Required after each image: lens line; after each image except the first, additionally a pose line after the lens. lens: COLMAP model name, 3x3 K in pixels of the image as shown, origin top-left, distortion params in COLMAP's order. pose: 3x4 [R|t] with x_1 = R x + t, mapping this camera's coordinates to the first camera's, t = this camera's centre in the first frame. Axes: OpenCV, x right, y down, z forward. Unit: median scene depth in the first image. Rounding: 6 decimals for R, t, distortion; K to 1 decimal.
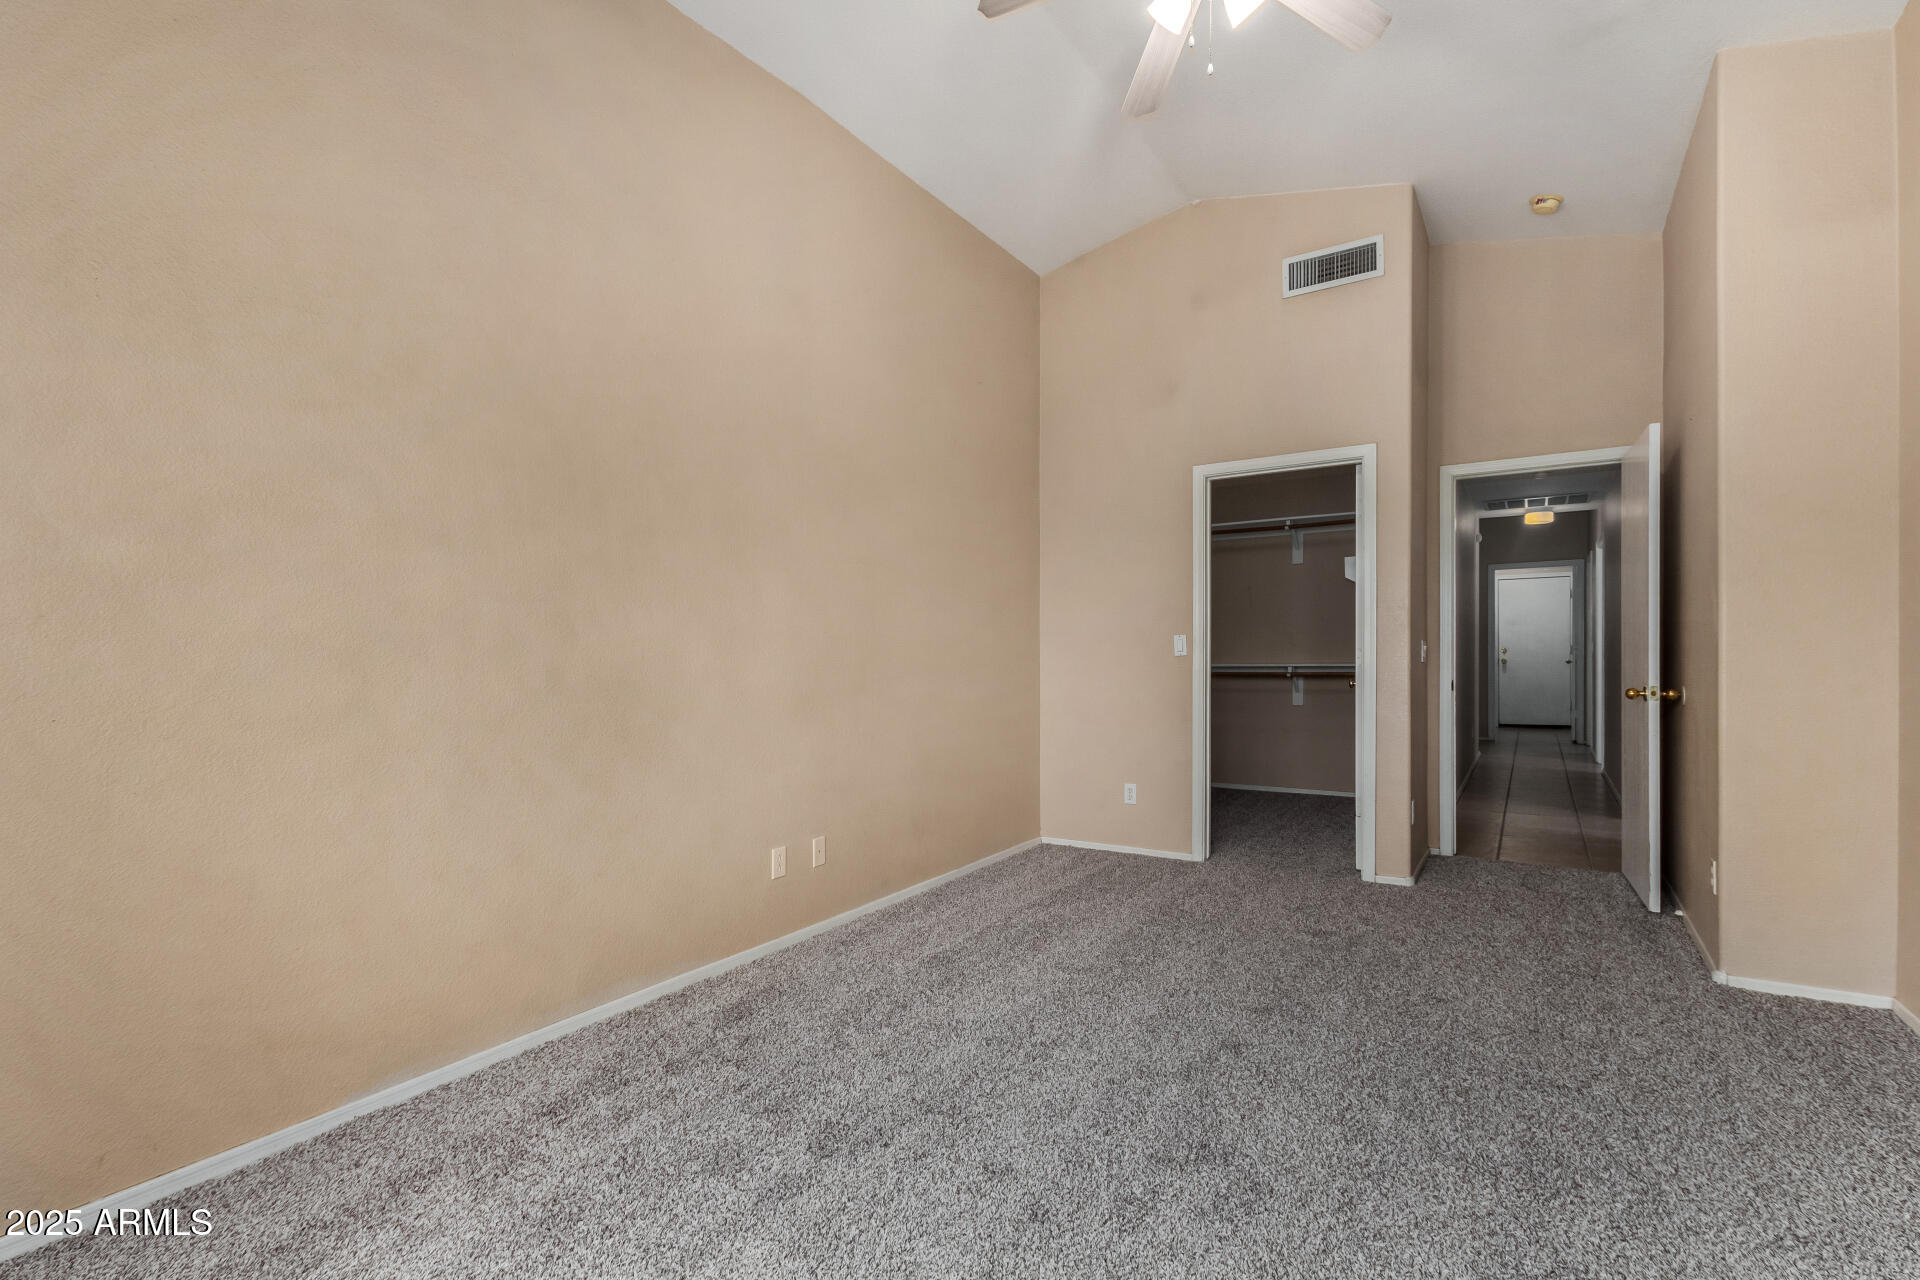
lens RADIAL K [[891.2, 0, 960.9], [0, 891.2, 634.1], [0, 0, 1]] dist [-0.000544, -0.000680]
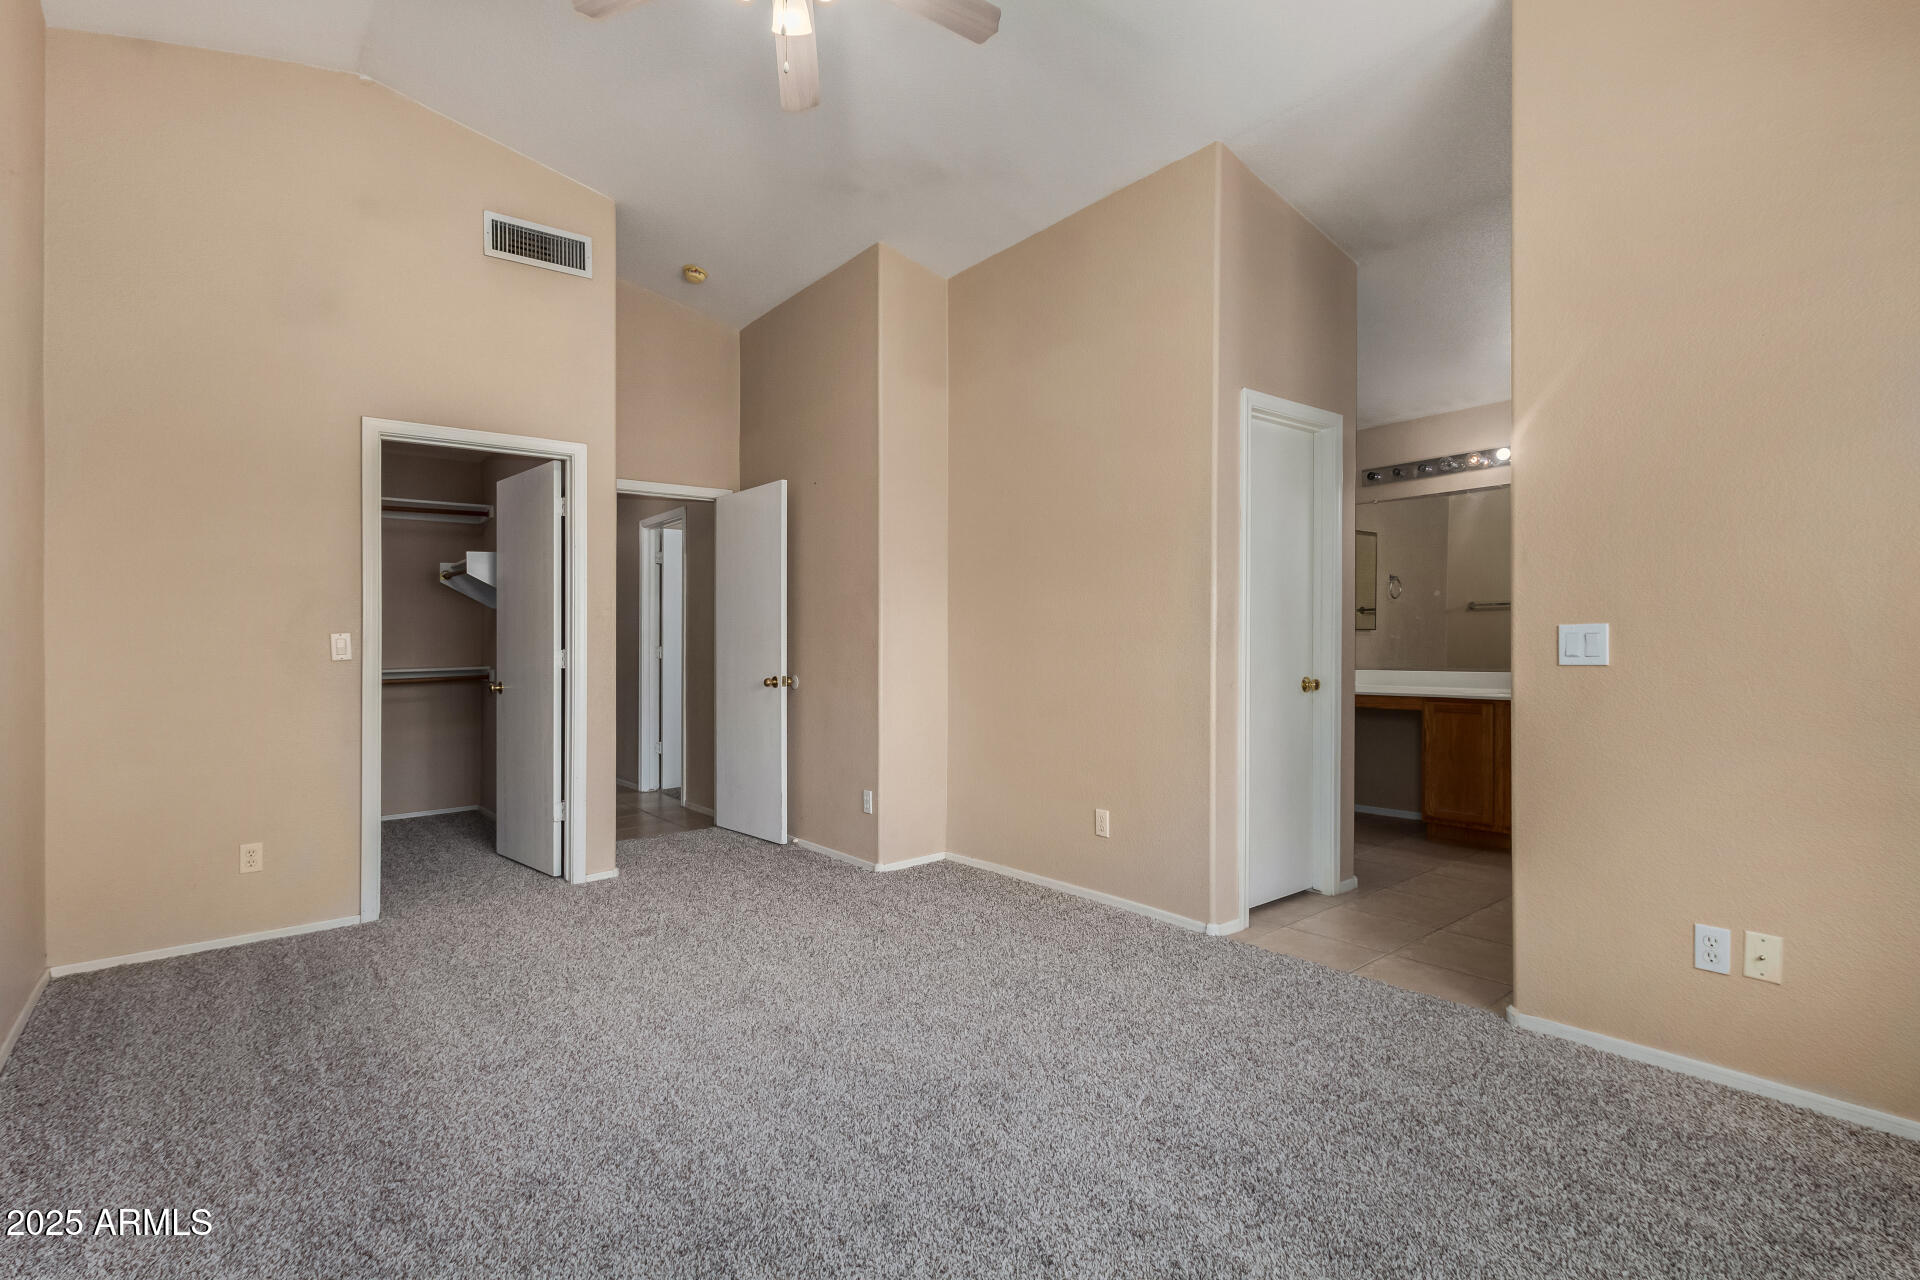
lens RADIAL K [[891.2, 0, 961.8], [0, 891.2, 650.4], [0, 0, 1]] dist [-0.000544, -0.000680]
pose [[0.300755, -0.002349, 0.953699, -0.405263], [-0.004650, 0.999981, 0.003929, 0.013318], [-0.953690, -0.005616, 0.300738, 0.332716]]
